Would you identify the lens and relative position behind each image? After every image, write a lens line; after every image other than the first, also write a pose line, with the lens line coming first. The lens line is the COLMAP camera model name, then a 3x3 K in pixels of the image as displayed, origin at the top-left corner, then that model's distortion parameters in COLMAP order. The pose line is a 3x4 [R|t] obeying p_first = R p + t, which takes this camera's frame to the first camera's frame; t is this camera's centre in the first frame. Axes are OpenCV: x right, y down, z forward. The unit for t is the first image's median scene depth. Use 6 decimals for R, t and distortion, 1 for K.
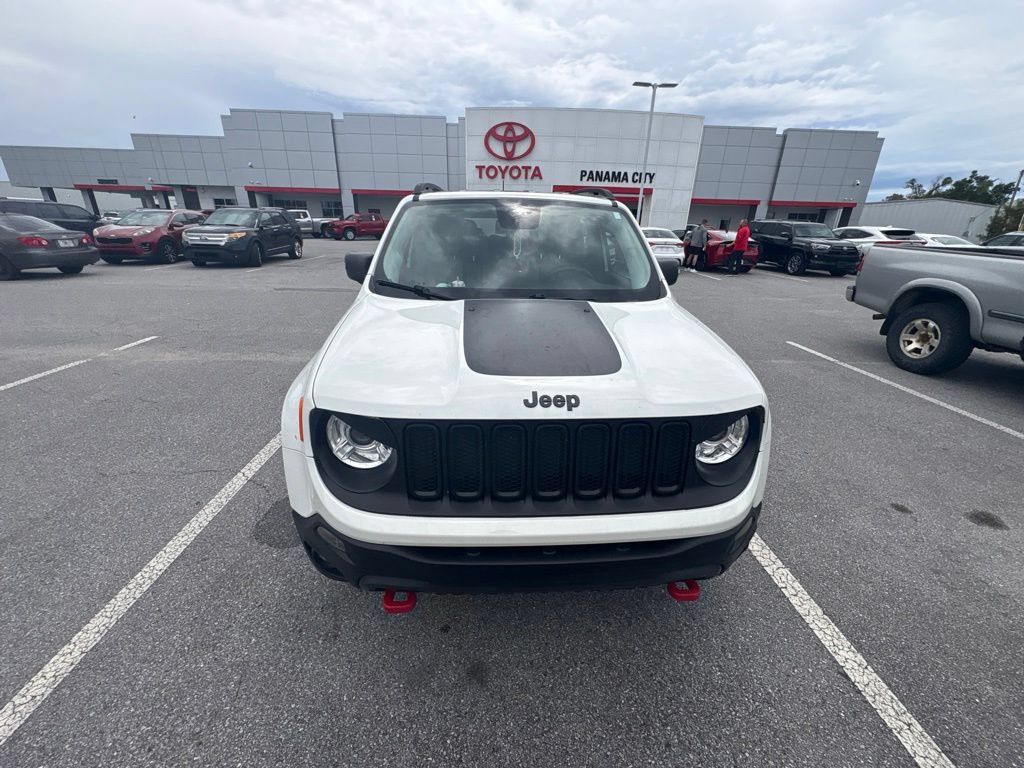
lens RADIAL K [[407.2, 0, 512.0], [0, 407.2, 385.6], [0, 0, 1]] dist [0.000417, -0.000369]
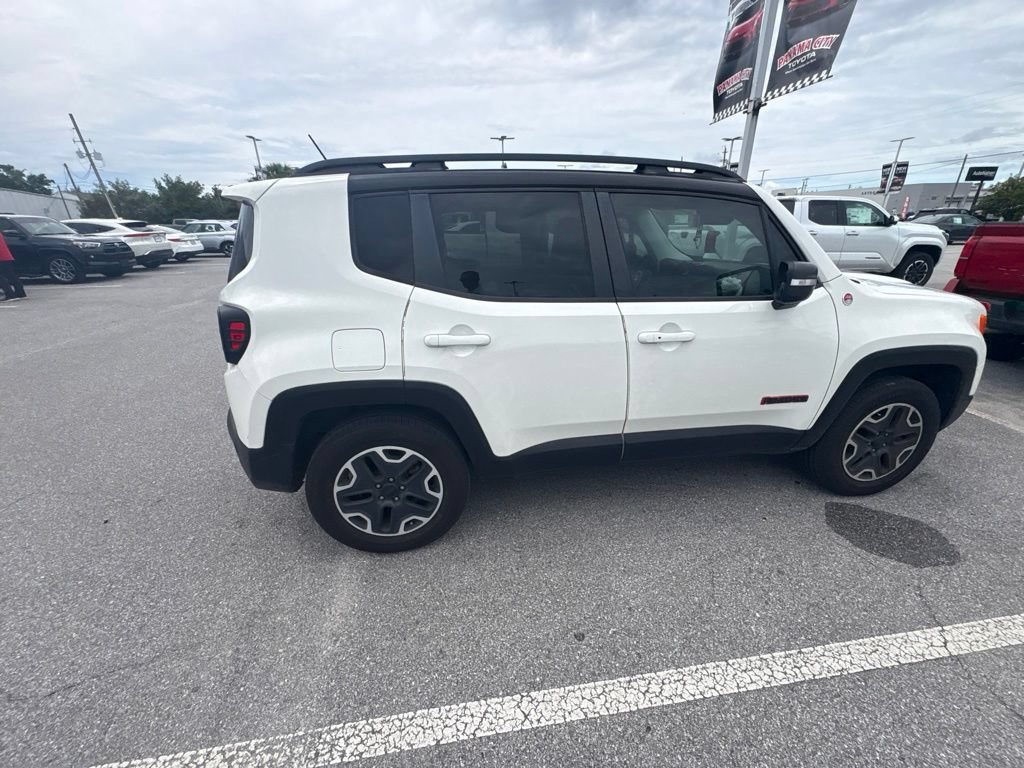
lens RADIAL K [[407.2, 0, 512.6], [0, 407.2, 383.2], [0, 0, 1]] dist [0.000417, -0.000369]
pose [[-0.099631, -0.391685, 0.914689, -0.109733], [0.379132, 0.834974, 0.398846, -0.064371], [-0.919964, 0.386525, 0.065311, 0.154456]]
